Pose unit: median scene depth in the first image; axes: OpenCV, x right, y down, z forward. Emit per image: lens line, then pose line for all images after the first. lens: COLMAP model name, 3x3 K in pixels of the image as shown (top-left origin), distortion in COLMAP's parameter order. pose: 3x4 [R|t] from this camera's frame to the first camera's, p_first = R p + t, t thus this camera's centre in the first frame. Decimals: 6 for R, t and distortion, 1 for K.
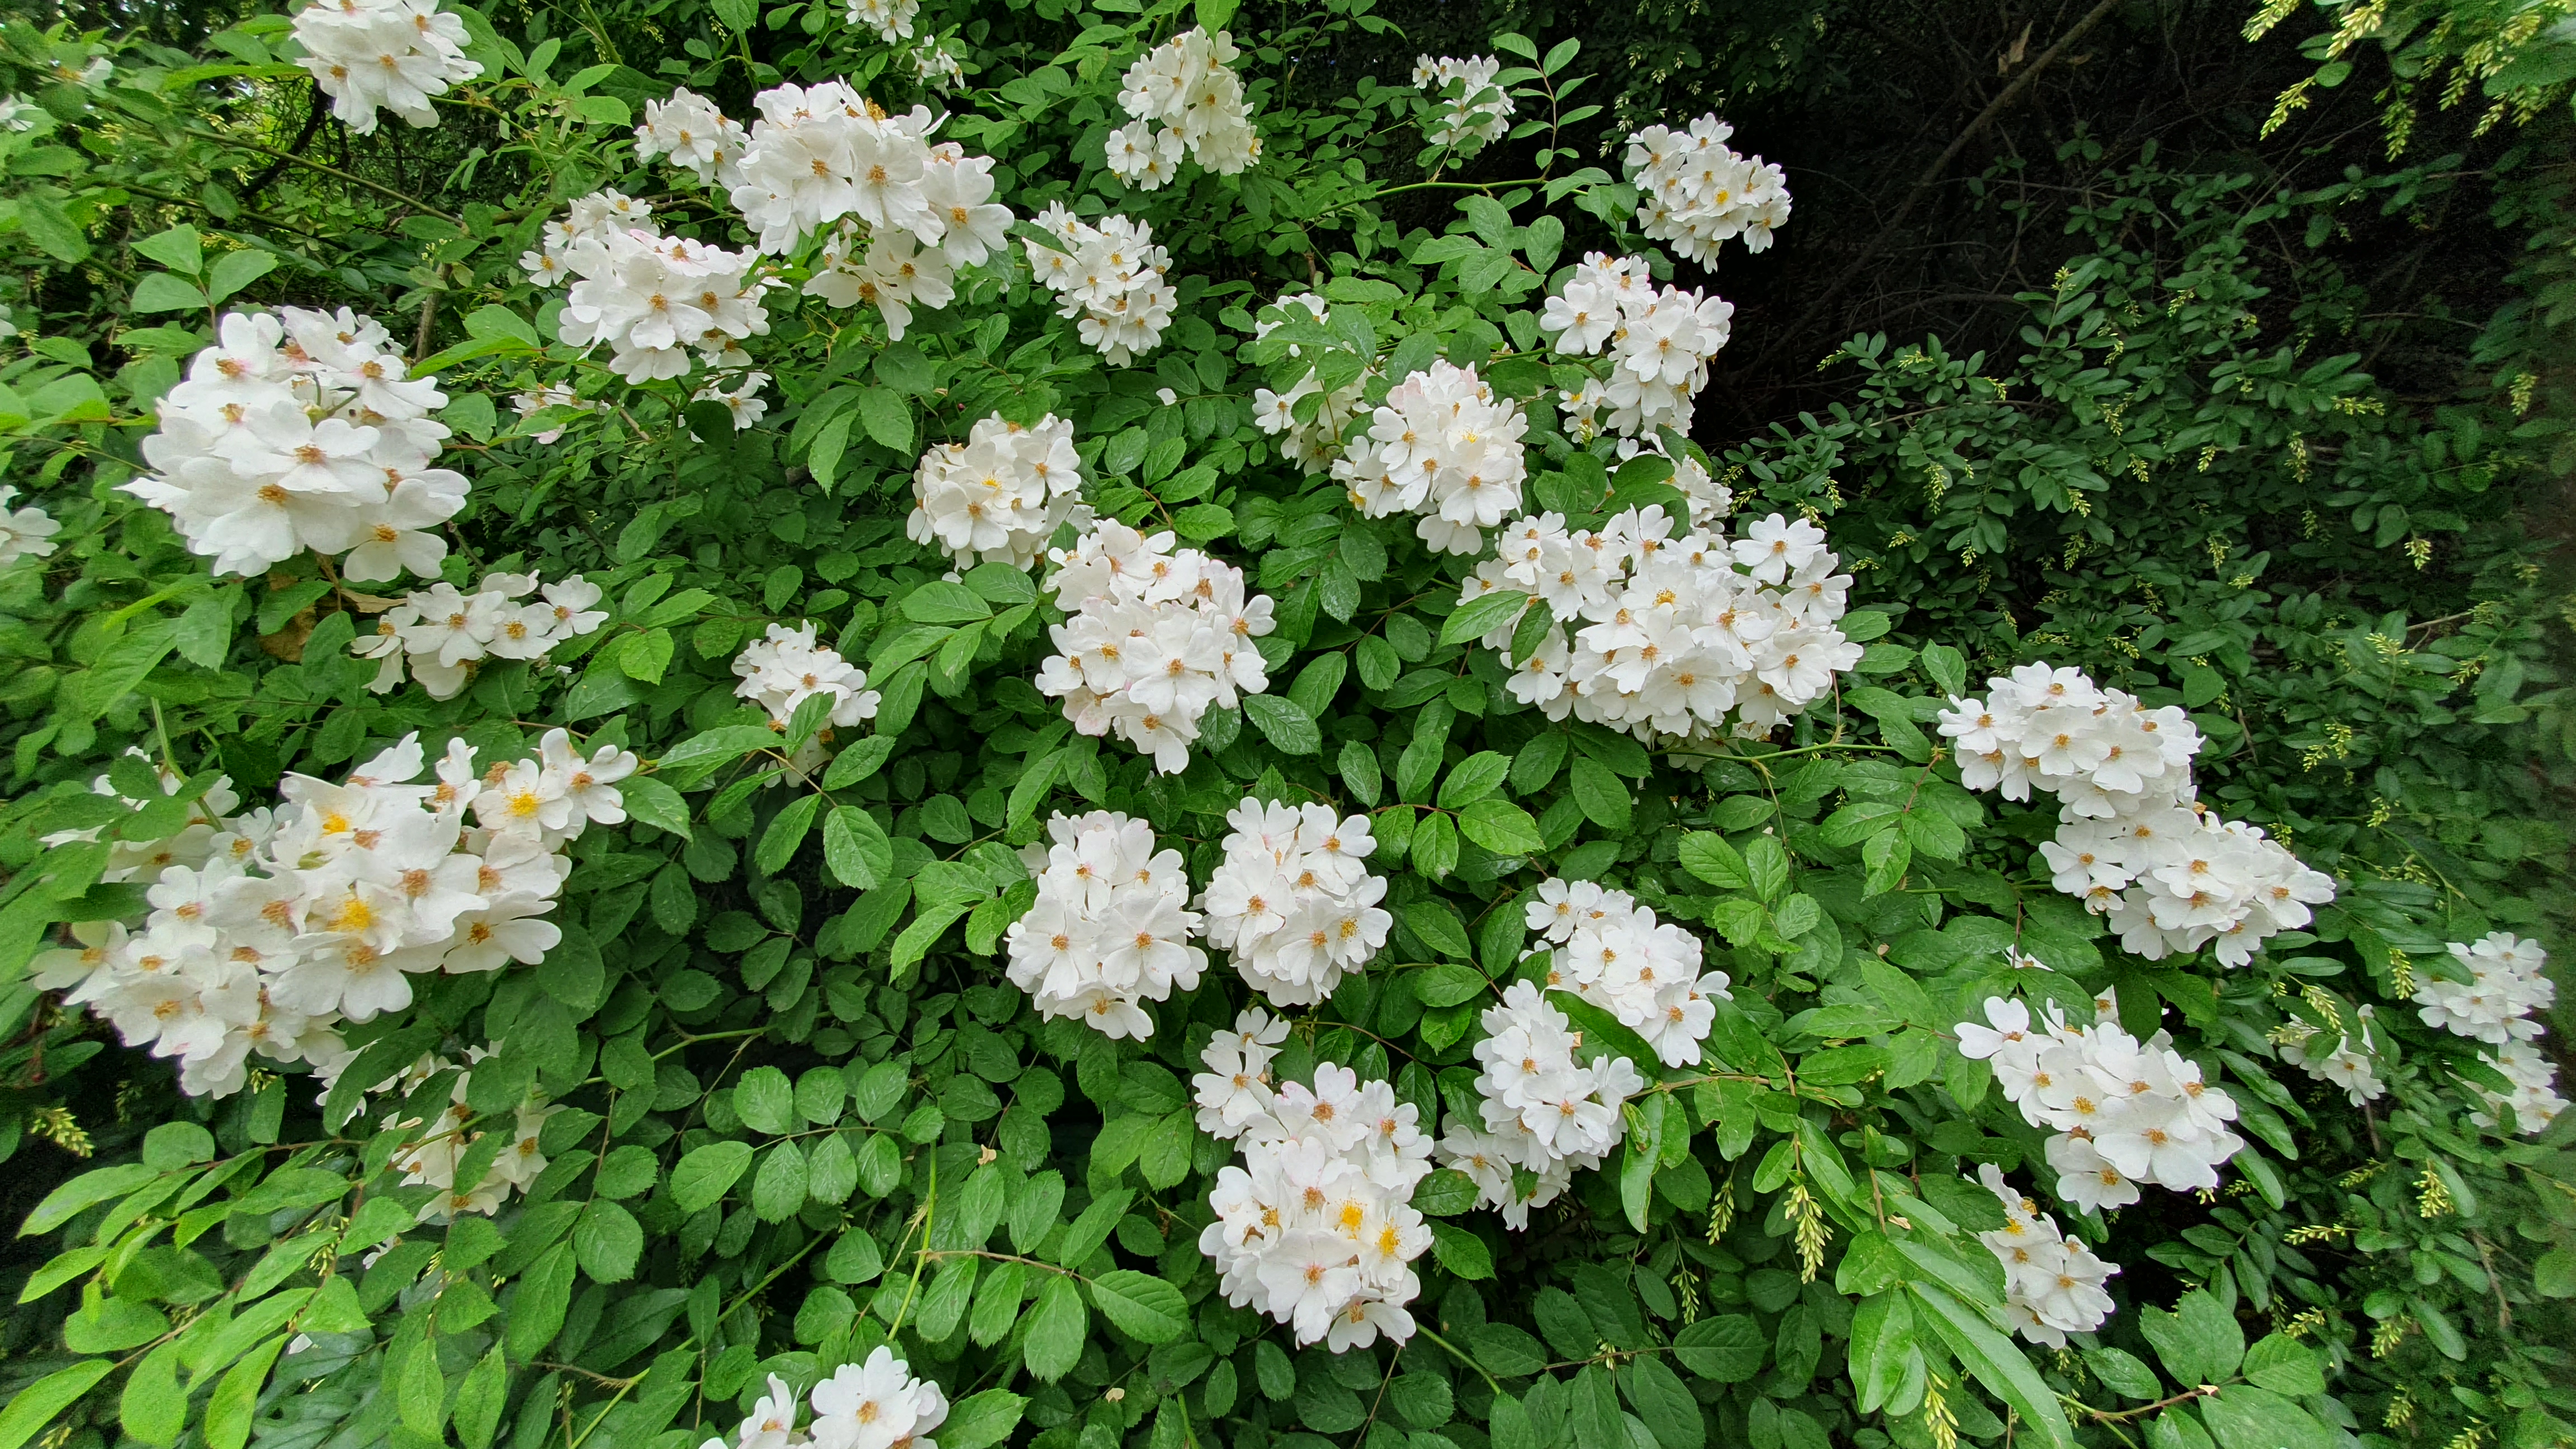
lens RADIAL K [[1031.5, 0, 1281.0], [0, 1031.5, 723.1], [0, 0, 1]] dist [0.003272, -0.000342]
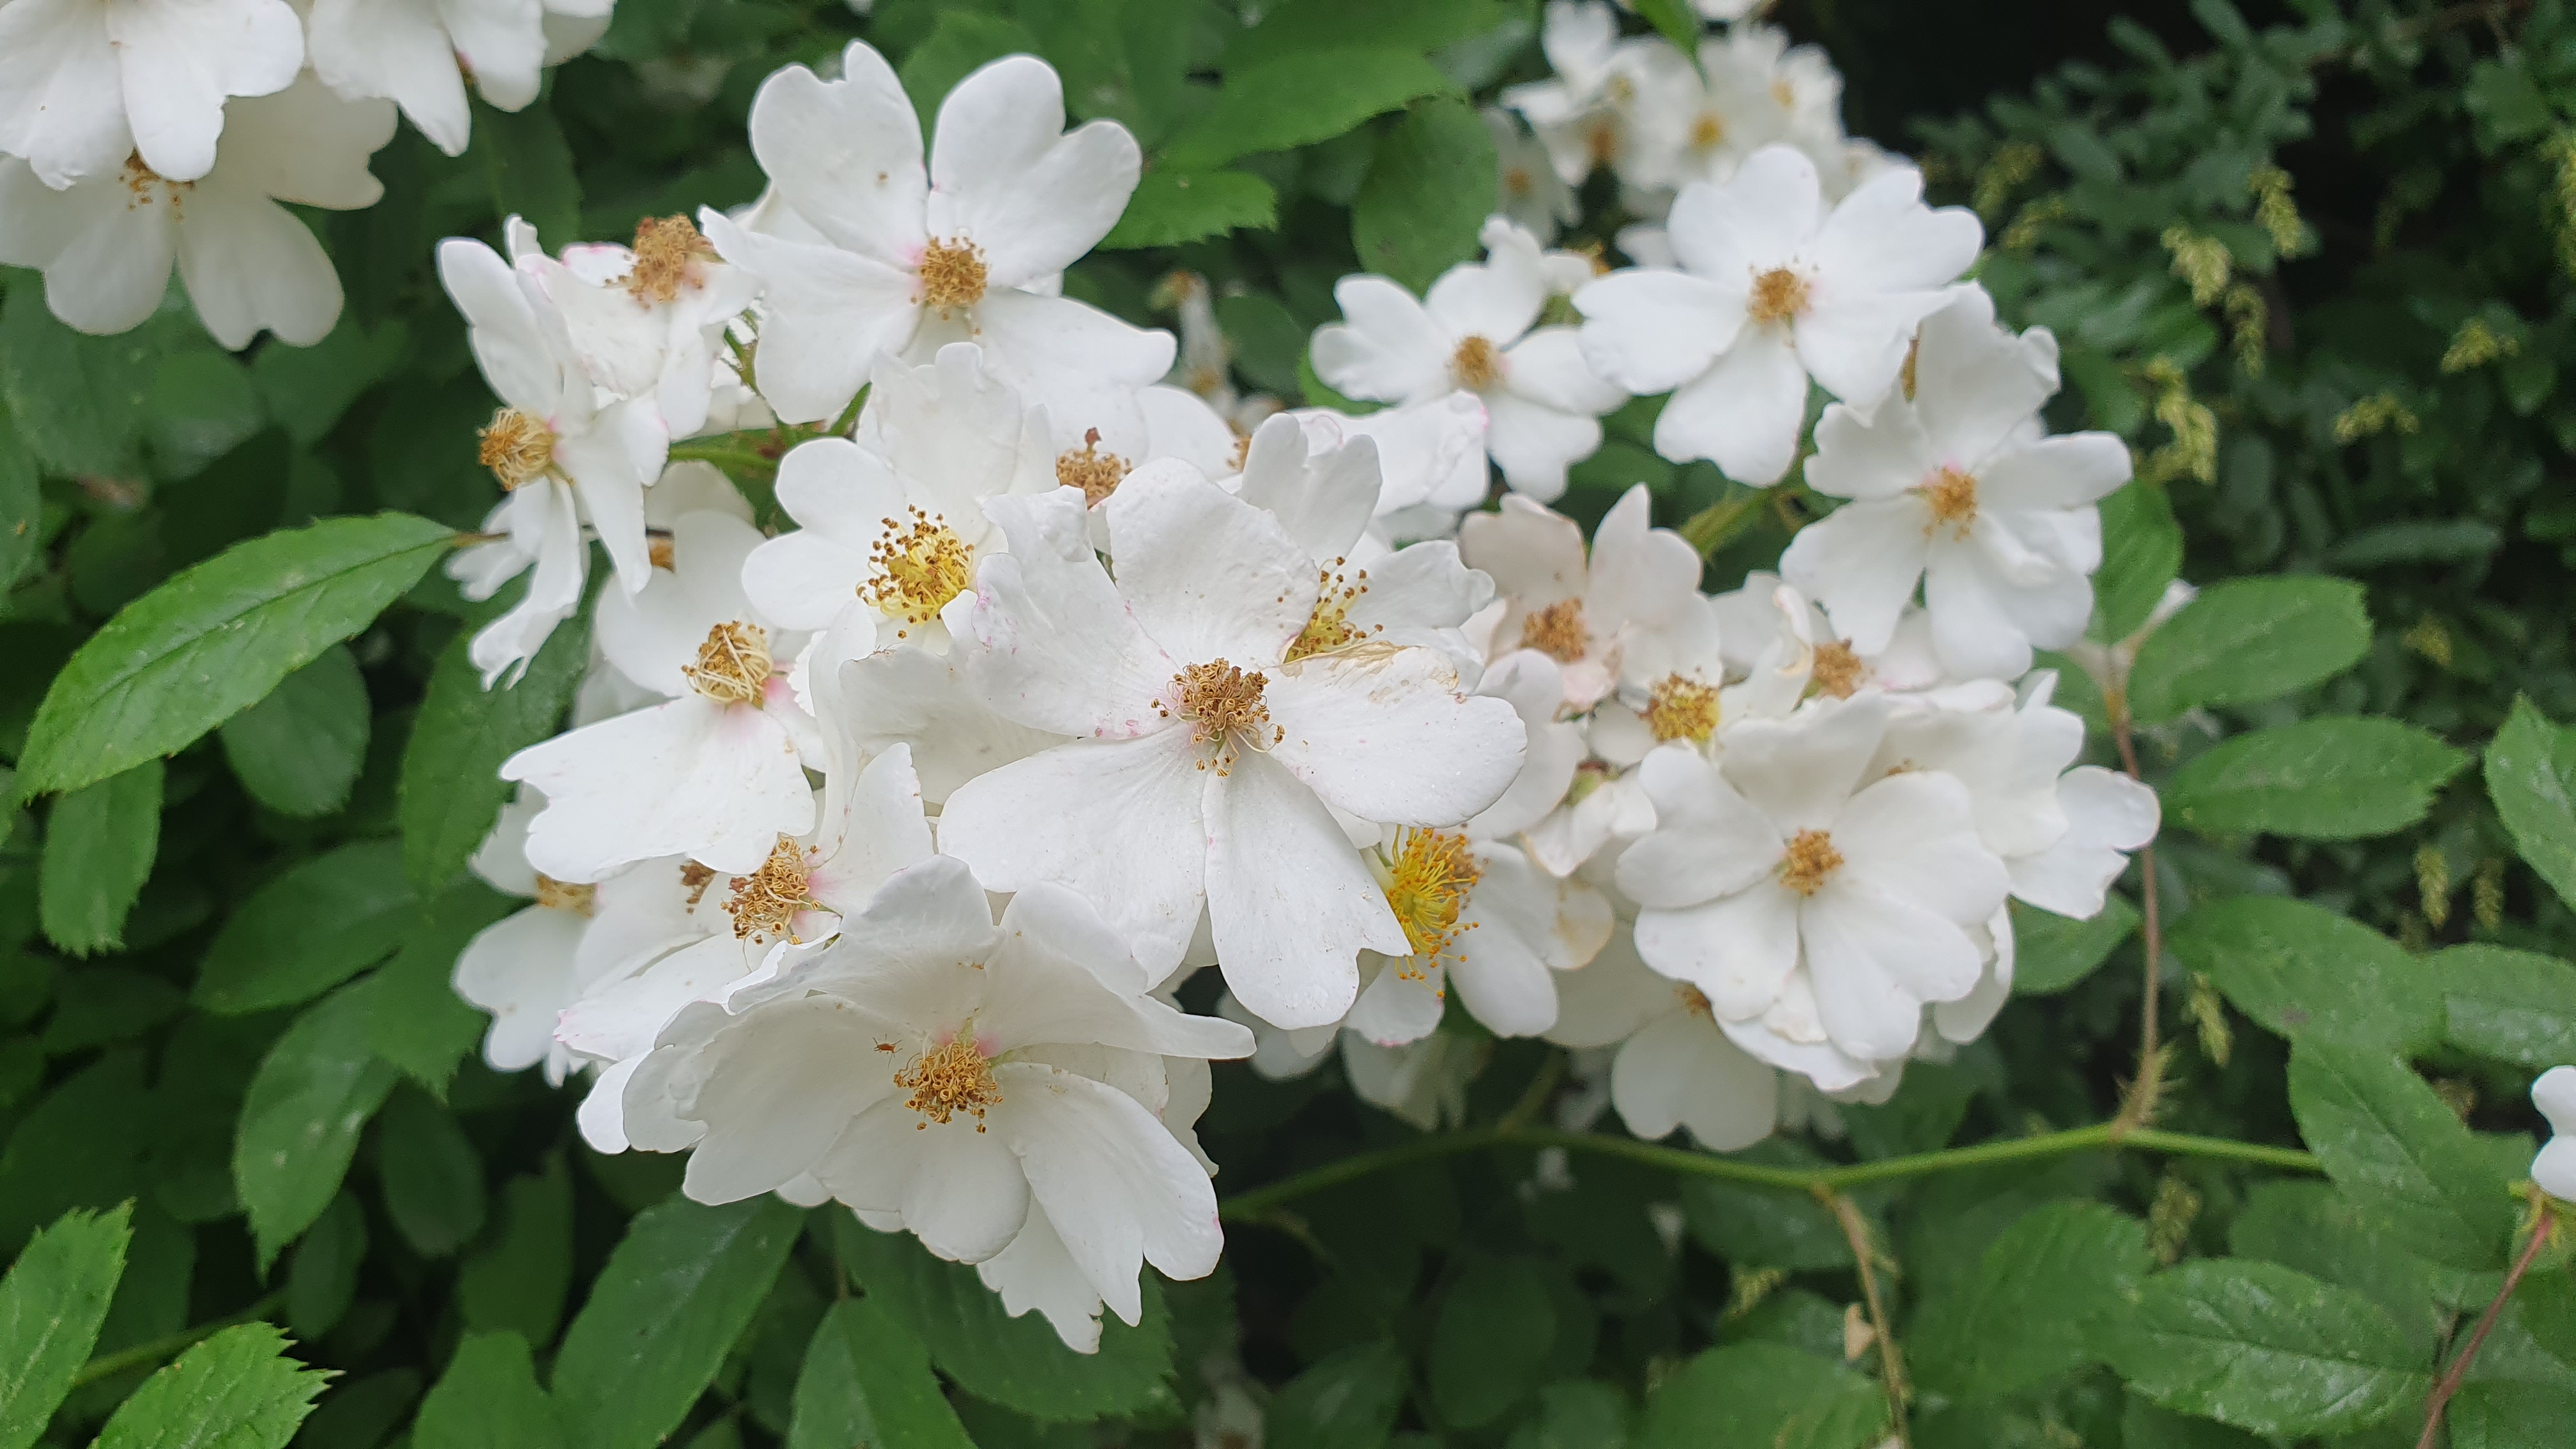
lens RADIAL K [[2069.2, 0, 1277.8], [0, 2069.2, 749.9], [0, 0, 1]] dist [-0.003749, 0.009004]
pose [[0.999989, -0.004562, -0.000455, 0.349805], [0.004562, 0.999990, 0.000188, -0.073724], [0.000454, -0.000190, 1.000000, 0.534578]]
